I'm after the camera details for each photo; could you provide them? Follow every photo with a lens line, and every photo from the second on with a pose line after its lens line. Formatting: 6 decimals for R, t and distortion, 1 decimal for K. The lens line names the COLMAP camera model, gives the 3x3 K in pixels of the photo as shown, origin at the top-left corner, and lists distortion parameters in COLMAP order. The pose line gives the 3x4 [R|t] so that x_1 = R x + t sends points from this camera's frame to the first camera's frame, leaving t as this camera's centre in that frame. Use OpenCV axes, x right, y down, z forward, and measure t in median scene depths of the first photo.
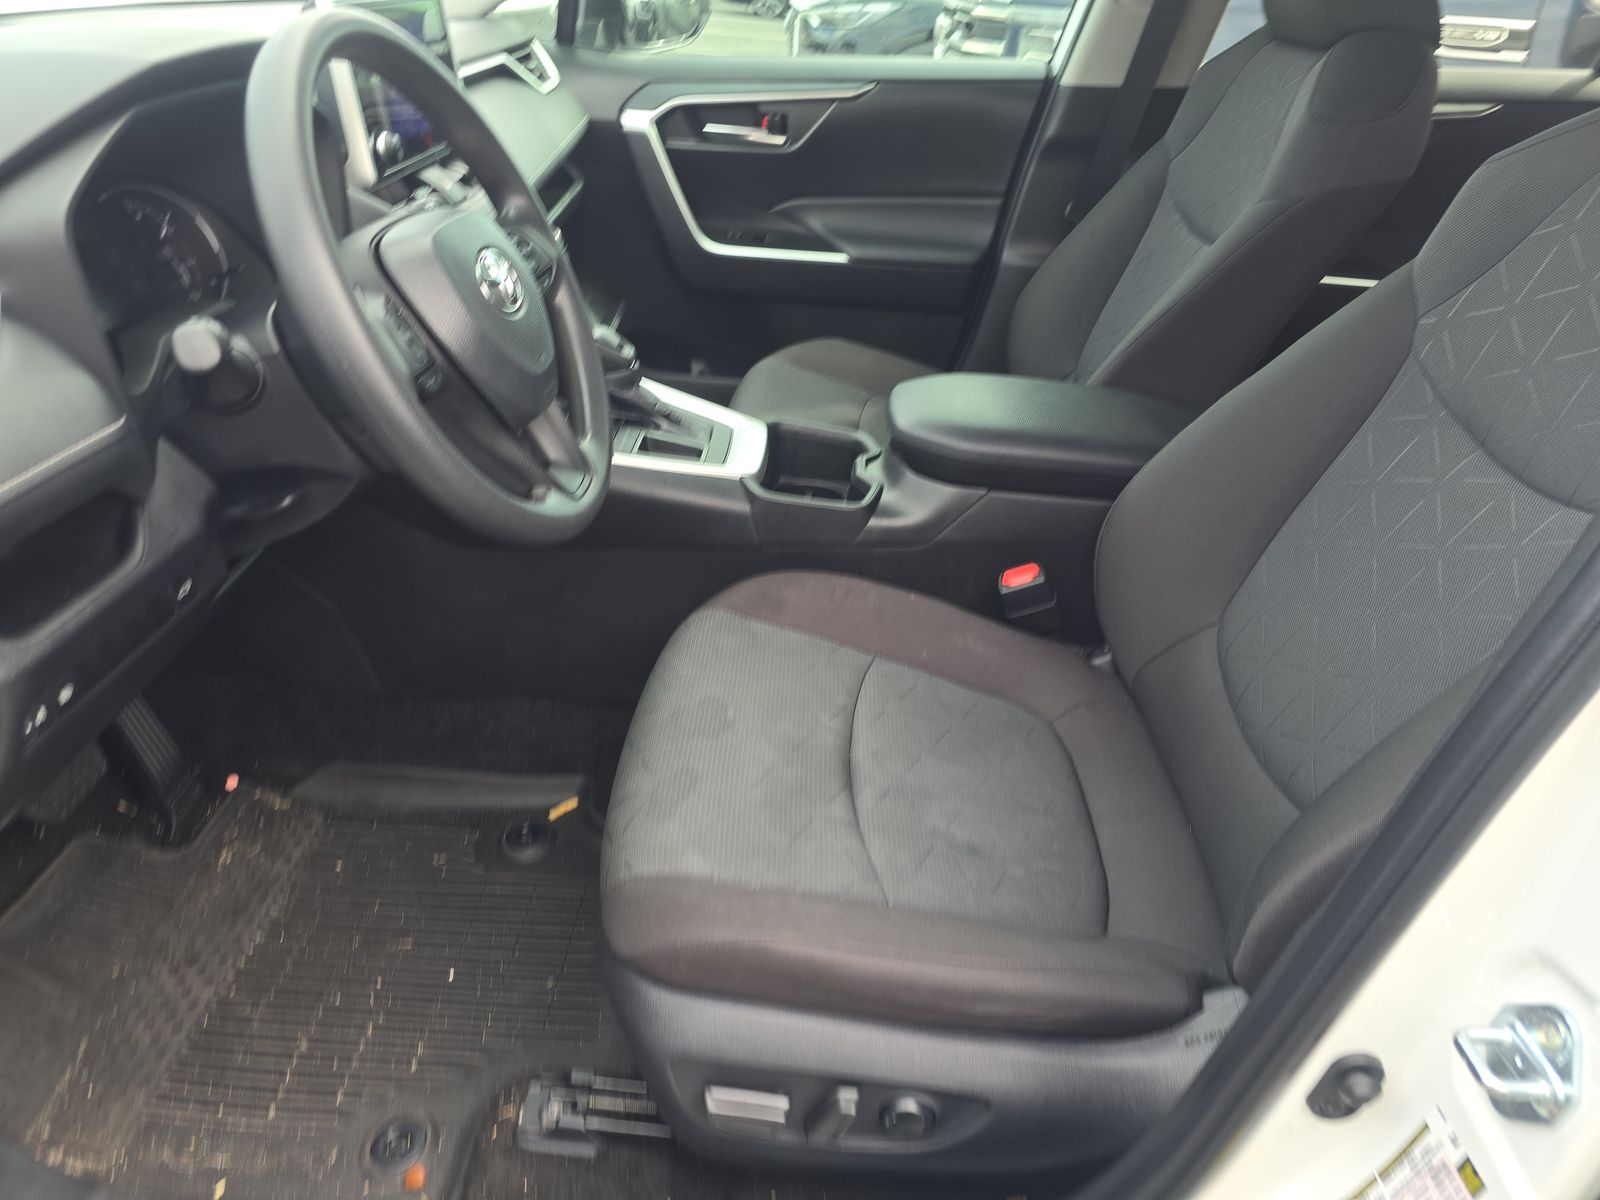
lens RADIAL K [[1079.1, 0, 804.3], [0, 1079.1, 564.8], [0, 0, 1]] dist [0.068528, -0.067554]
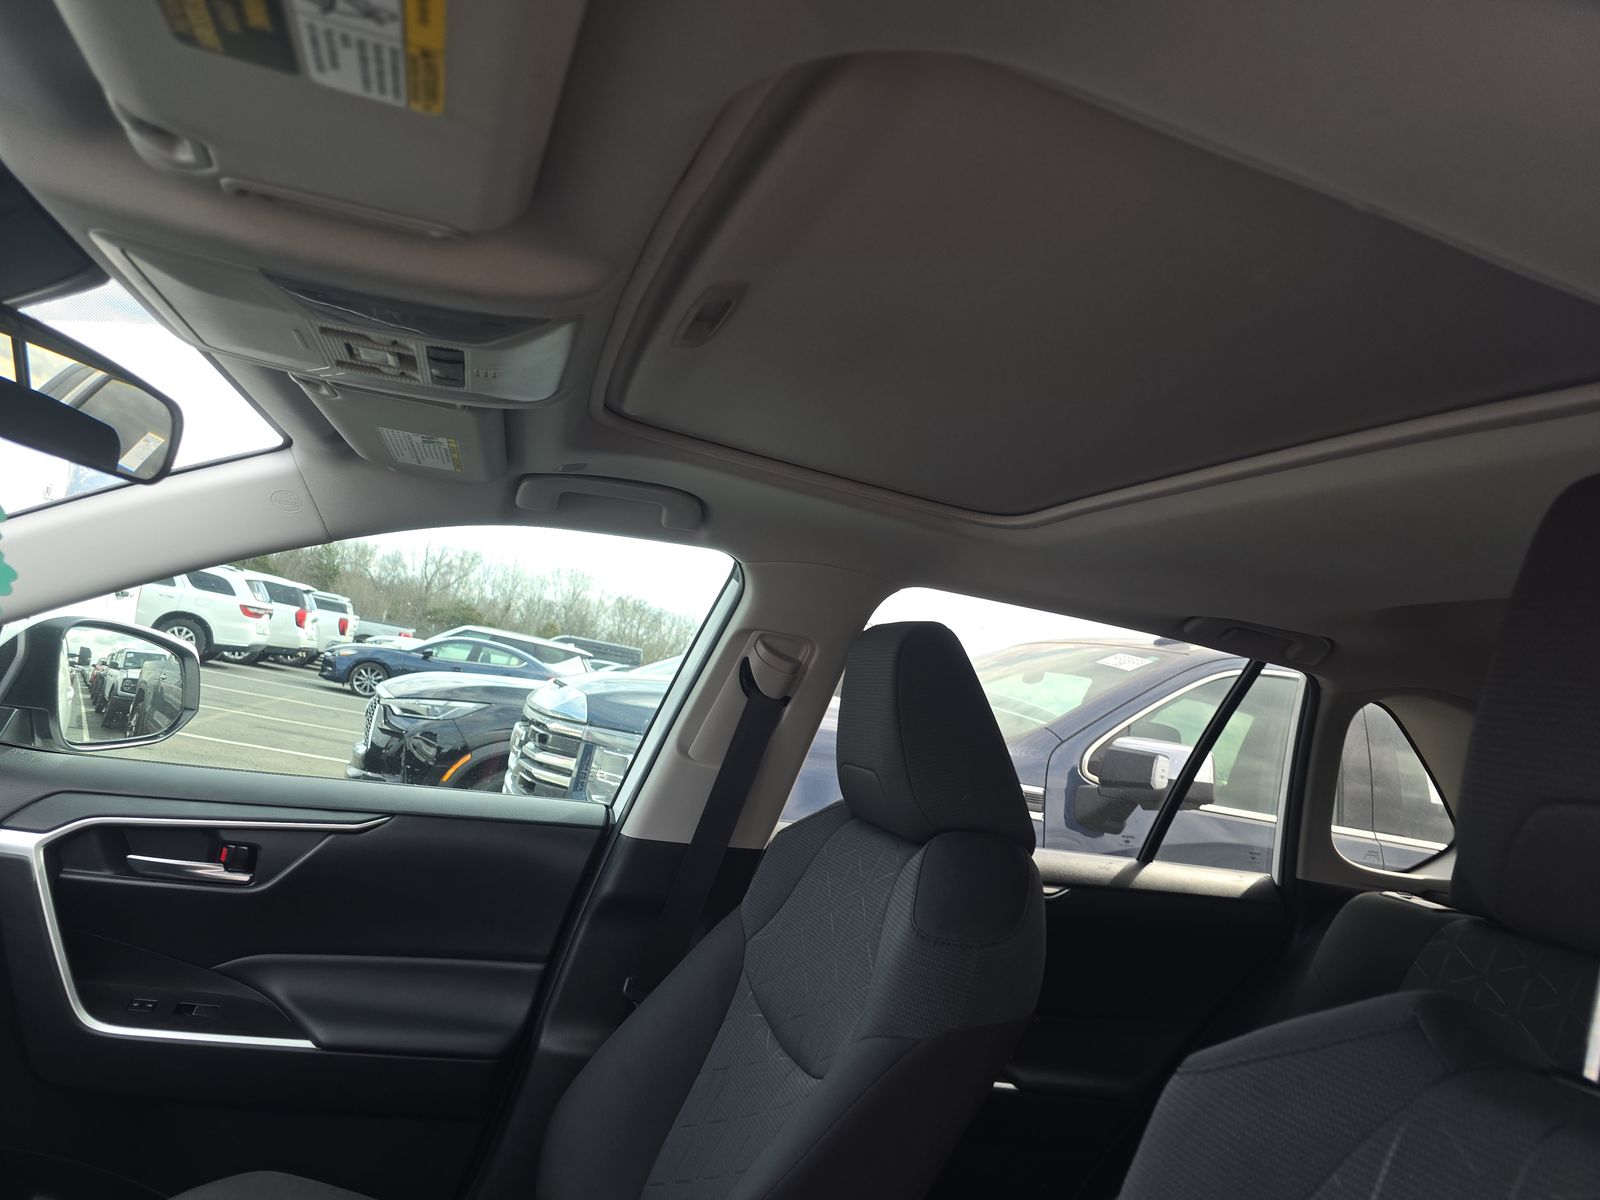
lens RADIAL K [[1079.1, 0, 804.3], [0, 1079.1, 564.8], [0, 0, 1]] dist [0.068528, -0.067554]
pose [[0.933340, 0.151337, 0.325536, 0.059183], [0.061299, 0.826299, -0.559886, -0.126929], [-0.353722, 0.542519, 0.761941, 0.186700]]
